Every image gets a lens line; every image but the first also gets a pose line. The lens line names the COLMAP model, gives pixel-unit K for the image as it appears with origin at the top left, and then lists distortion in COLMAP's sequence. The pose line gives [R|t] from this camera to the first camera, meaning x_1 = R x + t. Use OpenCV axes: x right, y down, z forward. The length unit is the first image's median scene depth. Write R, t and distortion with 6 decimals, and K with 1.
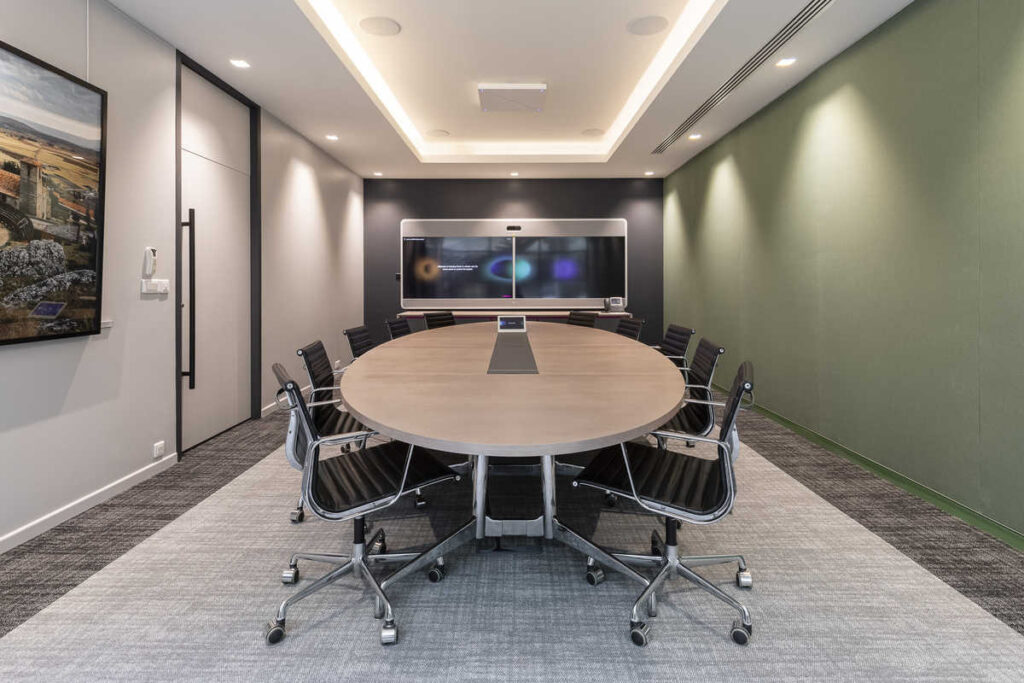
lens RADIAL K [[483.5, 0, 532.2], [0, 483.5, 285.3], [0, 0, 1]] dist [0.001412, 0.000703]
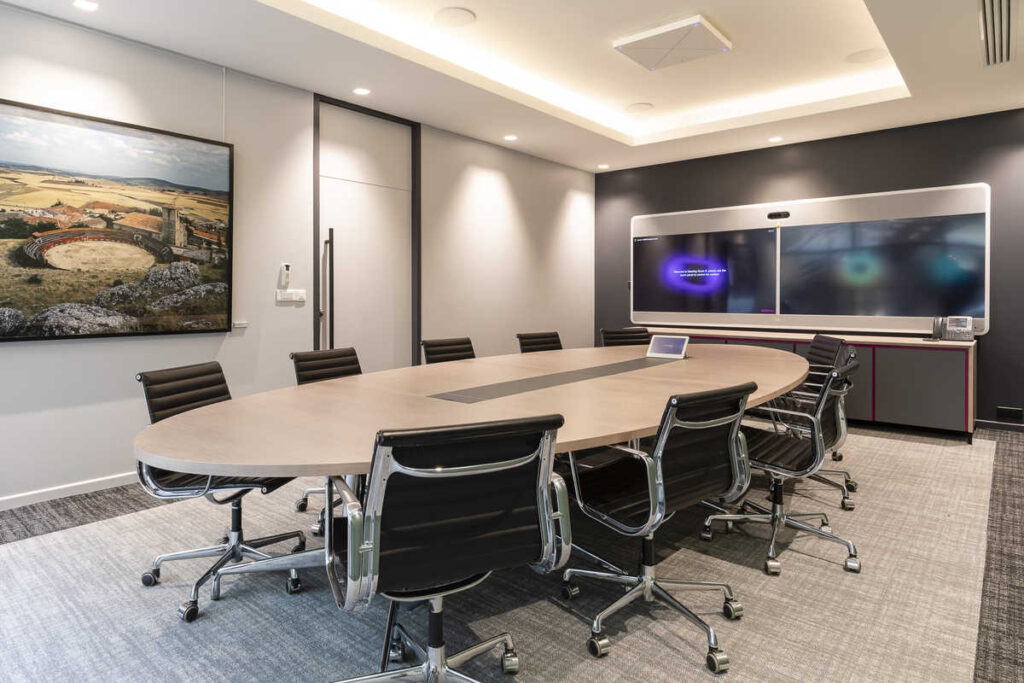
lens RADIAL K [[582.4, 0, 511.8], [0, 582.4, 301.0], [0, 0, 1]] dist [0.001111, 0.000378]
pose [[0.764029, 0.008320, -0.645128, 0.593106], [-0.002054, 0.999943, 0.010463, -0.000176], [0.645178, -0.006669, 0.764003, 0.249256]]
